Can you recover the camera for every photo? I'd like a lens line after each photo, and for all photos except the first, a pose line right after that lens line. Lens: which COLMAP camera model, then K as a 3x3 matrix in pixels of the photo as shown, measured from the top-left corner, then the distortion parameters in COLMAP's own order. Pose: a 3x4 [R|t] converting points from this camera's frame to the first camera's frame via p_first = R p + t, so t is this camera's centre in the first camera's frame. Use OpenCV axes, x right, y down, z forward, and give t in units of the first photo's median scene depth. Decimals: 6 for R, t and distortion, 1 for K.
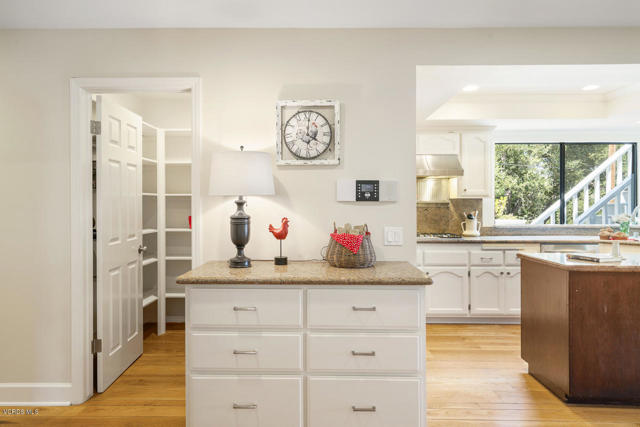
lens RADIAL K [[386.0, 0, 318.1], [0, 386.0, 208.1], [0, 0, 1]] dist [0.005753, -0.000730]
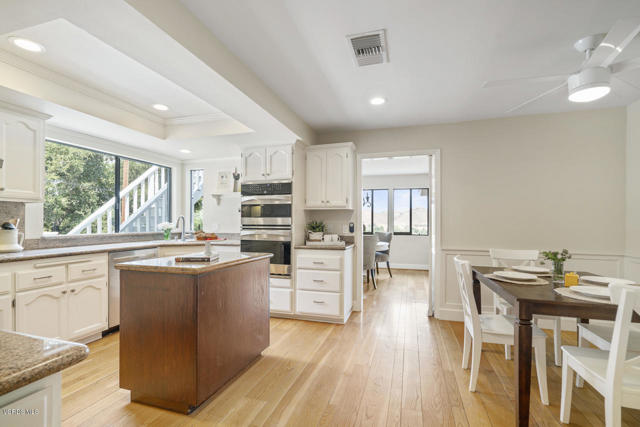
lens RADIAL K [[294.0, 0, 320.6], [0, 294.0, 218.8], [0, 0, 1]] dist [-0.012015, 0.004336]
pose [[0.276710, 0.011824, 0.960881, 0.021340], [0.007771, 0.999864, -0.014541, 0.022037], [-0.960922, 0.011491, 0.276581, 0.274925]]
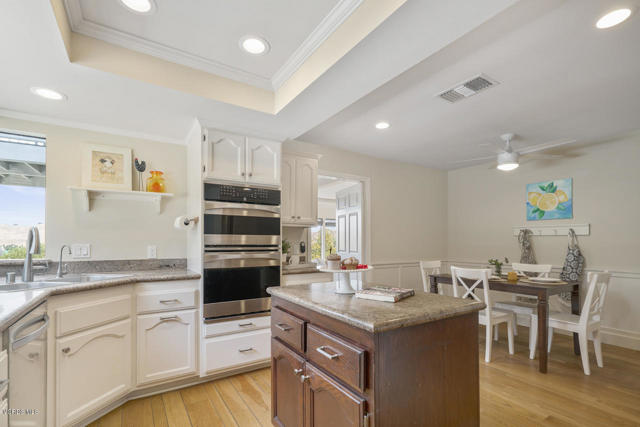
lens RADIAL K [[294.0, 0, 322.9], [0, 294.0, 228.0], [0, 0, 1]] dist [-0.012015, 0.004336]
pose [[-0.553889, 0.038246, 0.831711, 0.223536], [0.007912, 0.999141, -0.040676, 0.016414], [-0.832553, -0.015949, -0.553716, 0.927520]]
